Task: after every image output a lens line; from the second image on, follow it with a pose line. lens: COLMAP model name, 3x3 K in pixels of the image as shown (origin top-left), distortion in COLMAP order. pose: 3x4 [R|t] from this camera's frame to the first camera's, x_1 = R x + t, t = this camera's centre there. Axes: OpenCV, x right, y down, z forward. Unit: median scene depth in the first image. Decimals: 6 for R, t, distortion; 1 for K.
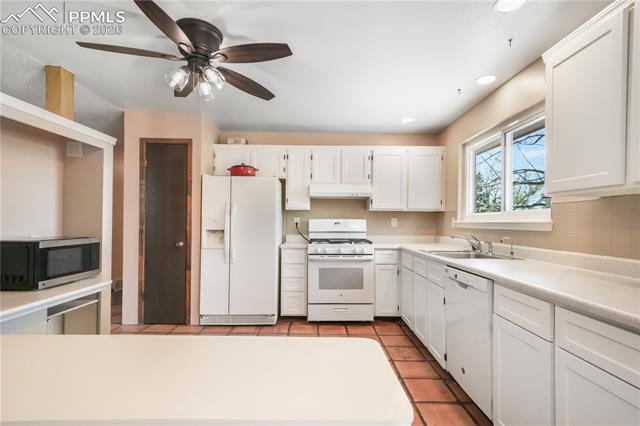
lens RADIAL K [[318.8, 0, 314.4], [0, 318.8, 220.6], [0, 0, 1]] dist [0.000327, -0.000532]
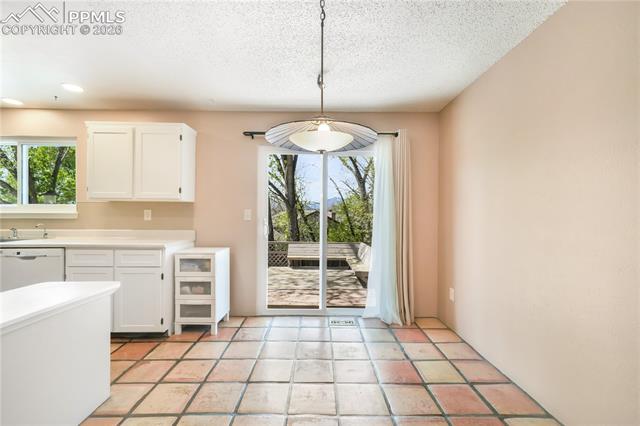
lens RADIAL K [[272.7, 0, 321.3], [0, 272.7, 216.5], [0, 0, 1]] dist [-0.004850, 0.000985]
pose [[-0.023337, -0.017078, 0.999582, -0.437160], [-0.007567, 0.999828, 0.016906, -0.006922], [-0.999699, -0.007169, -0.023462, -0.157946]]
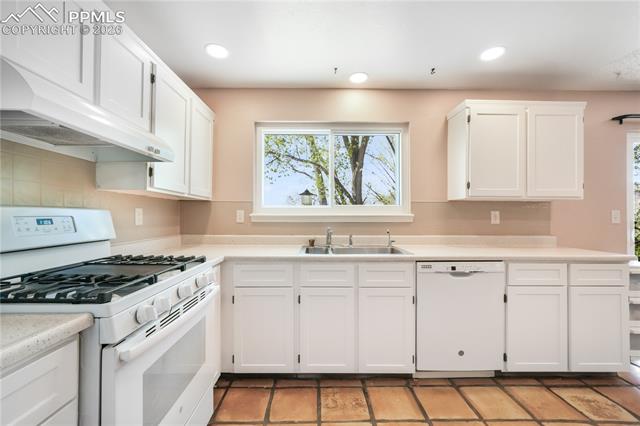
lens RADIAL K [[265.9, 0, 318.7], [0, 265.9, 214.5], [0, 0, 1]] dist [0.001725, 0.000239]
pose [[-0.021245, -0.003077, 0.999770, -0.239860], [-0.004826, 0.999984, 0.002975, -0.000121], [-0.999763, -0.004761, -0.021260, 0.850895]]
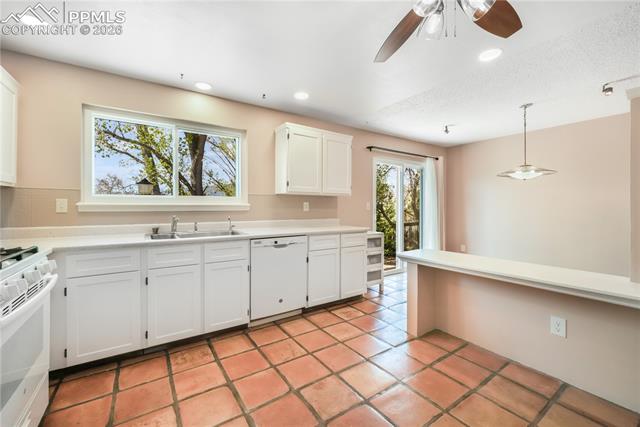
lens RADIAL K [[264.7, 0, 319.0], [0, 264.7, 207.8], [0, 0, 1]] dist [-0.001681, -0.000002]
pose [[-0.566000, -0.016931, 0.824231, -0.395081], [-0.011588, 0.999854, 0.012581, -0.001569], [-0.824324, -0.002430, -0.566113, 0.893424]]
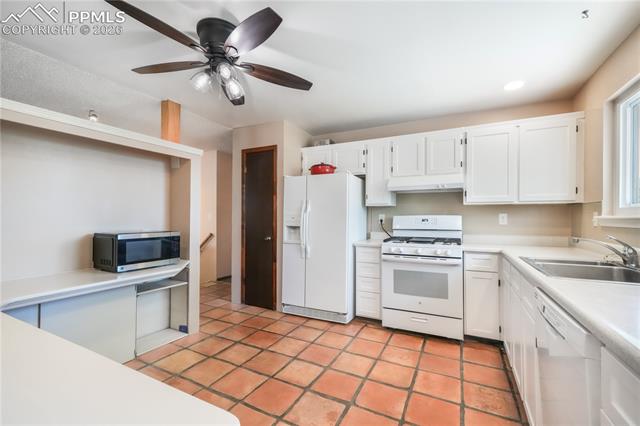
lens RADIAL K [[272.7, 0, 314.8], [0, 272.7, 216.3], [0, 0, 1]] dist [-0.004850, 0.000985]
pose [[0.887102, -0.007764, -0.461508, 0.175143], [0.004587, 0.999957, -0.008005, 0.002789], [0.461550, 0.004984, 0.887100, 0.211299]]
